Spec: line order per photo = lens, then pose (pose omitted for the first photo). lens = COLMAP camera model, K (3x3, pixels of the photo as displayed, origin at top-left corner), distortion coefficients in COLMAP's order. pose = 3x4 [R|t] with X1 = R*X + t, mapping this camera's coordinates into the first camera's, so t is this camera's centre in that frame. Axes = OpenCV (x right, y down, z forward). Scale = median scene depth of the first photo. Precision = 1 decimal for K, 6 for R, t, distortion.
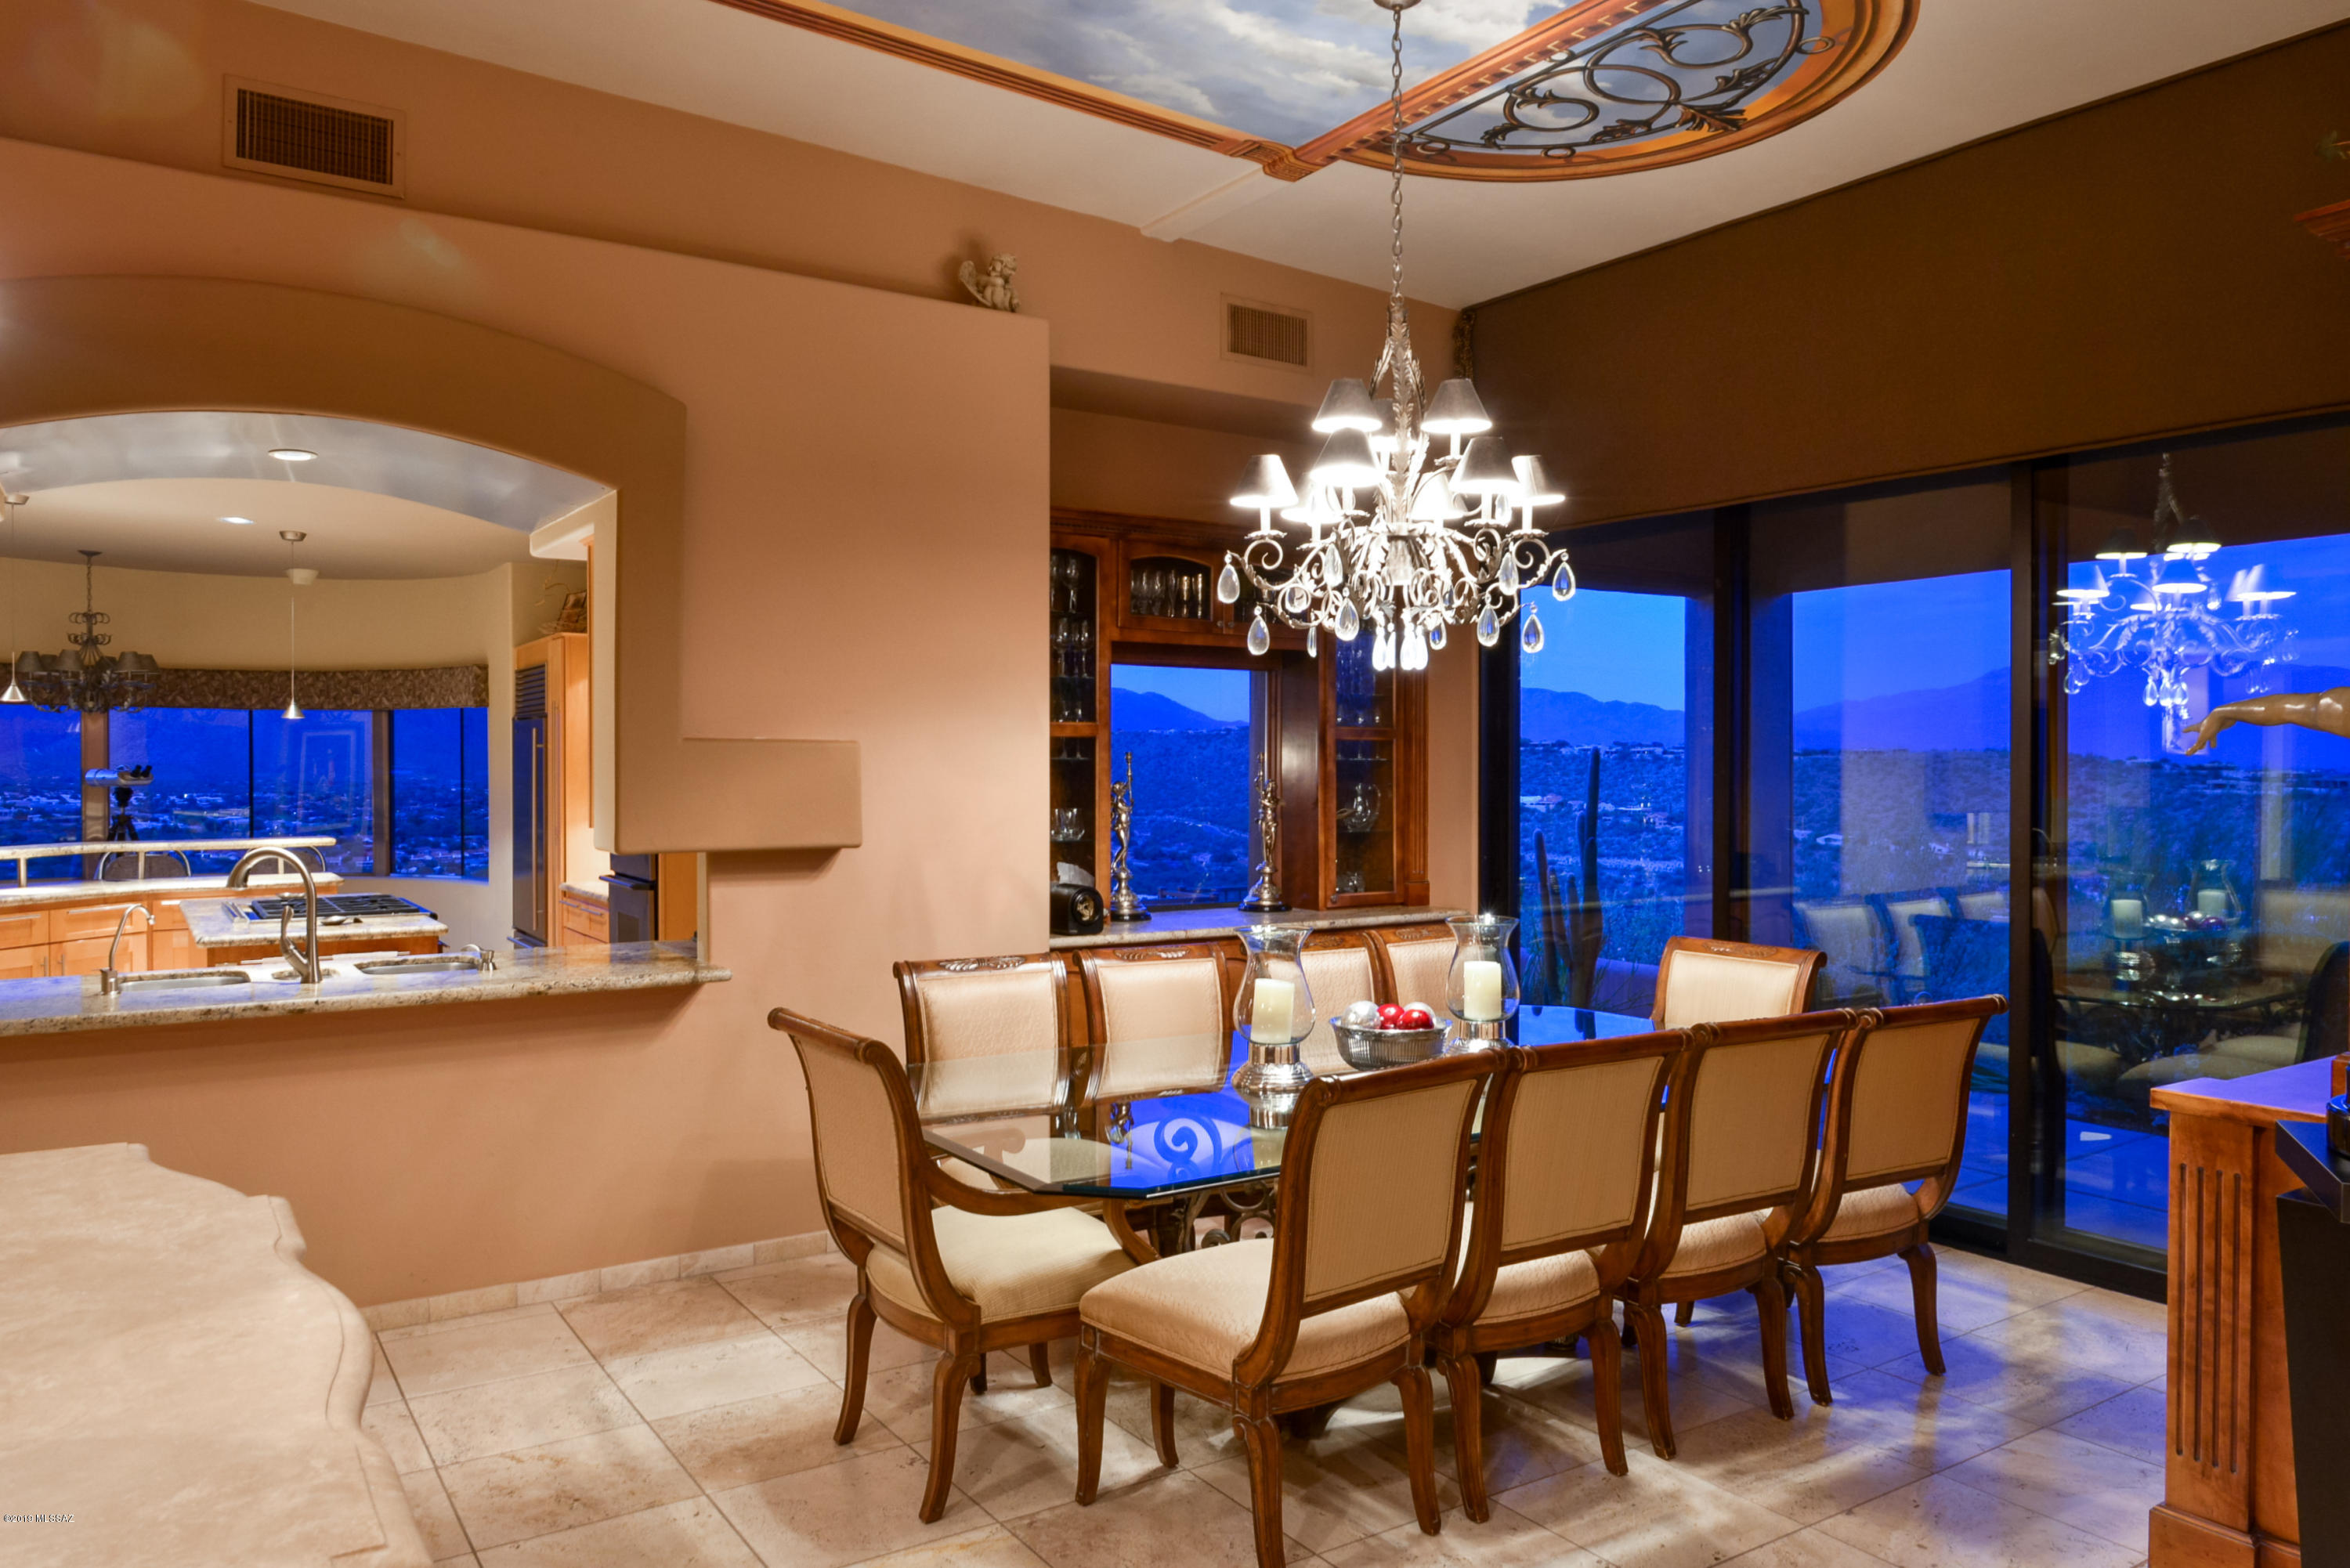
lens RADIAL K [[1605.8, 0, 1175.9], [0, 1605.8, 787.3], [0, 0, 1]] dist [-0.004129, -0.002495]
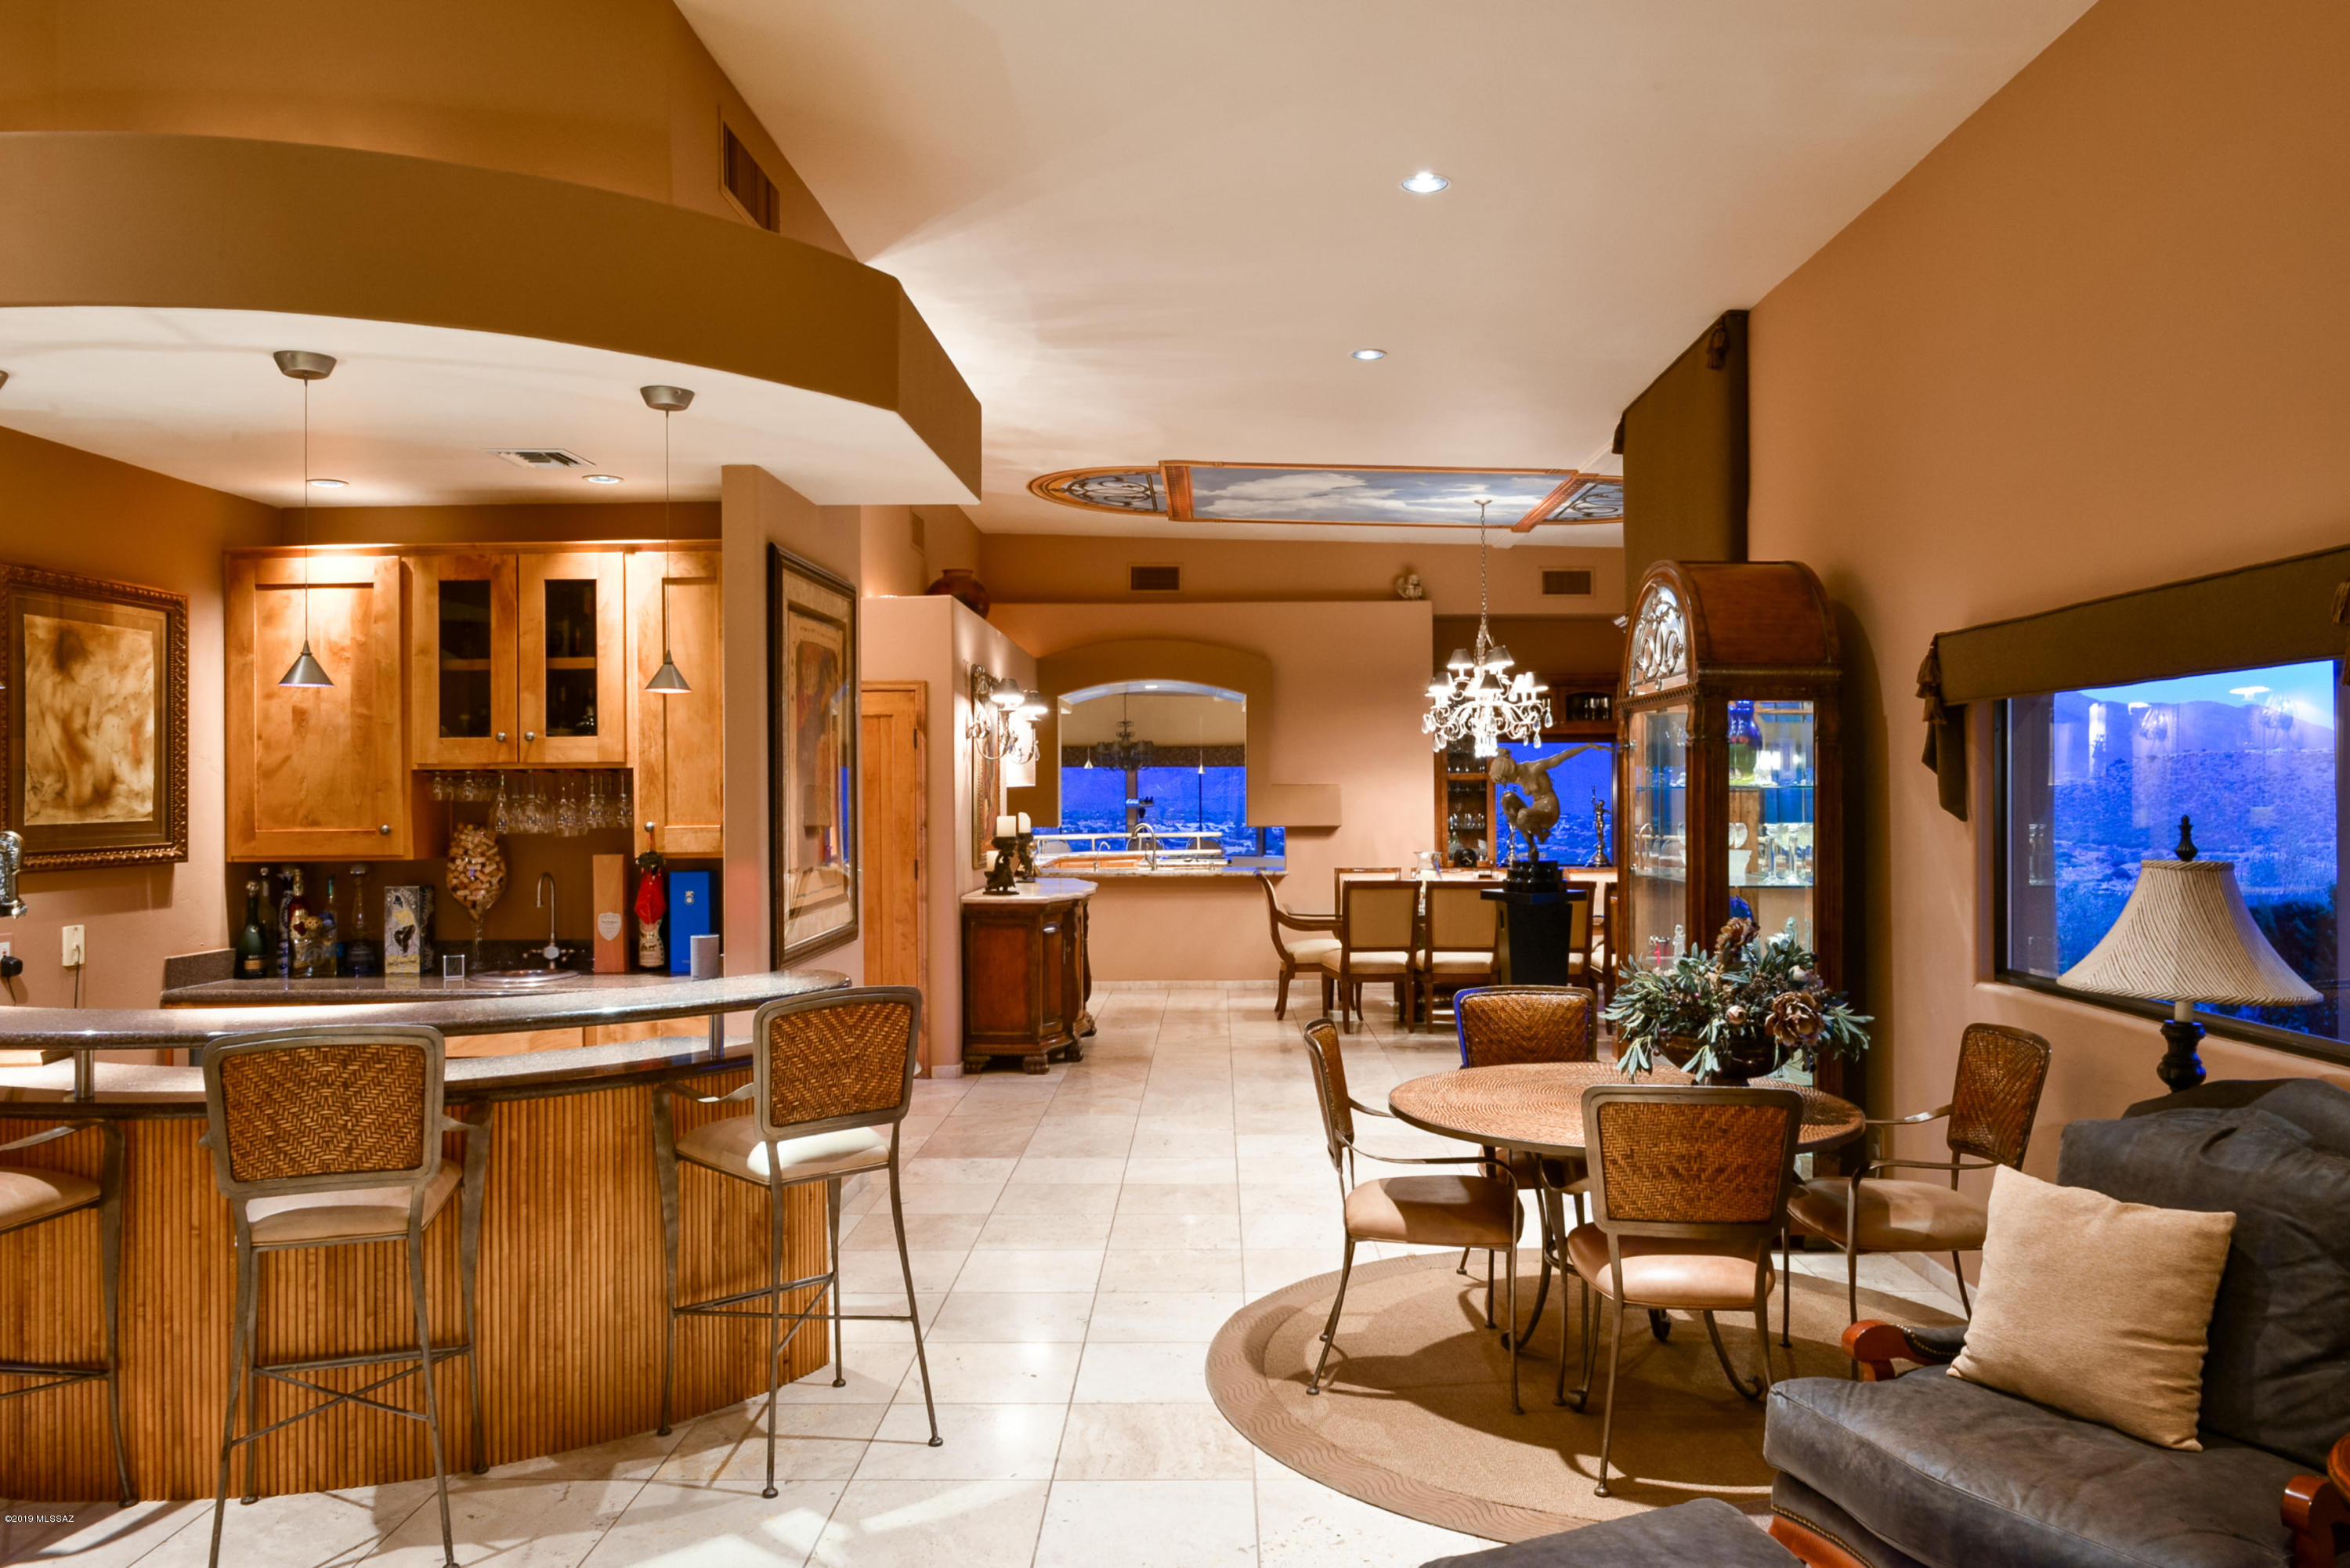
lens RADIAL K [[1605.8, 0, 1176.1], [0, 1605.8, 790.3], [0, 0, 1]] dist [-0.004129, -0.002495]
pose [[0.821852, -0.008730, -0.569635, 0.990425], [-0.001079, 0.999857, -0.016879, 0.022936], [0.569701, 0.014486, 0.821725, -1.176708]]
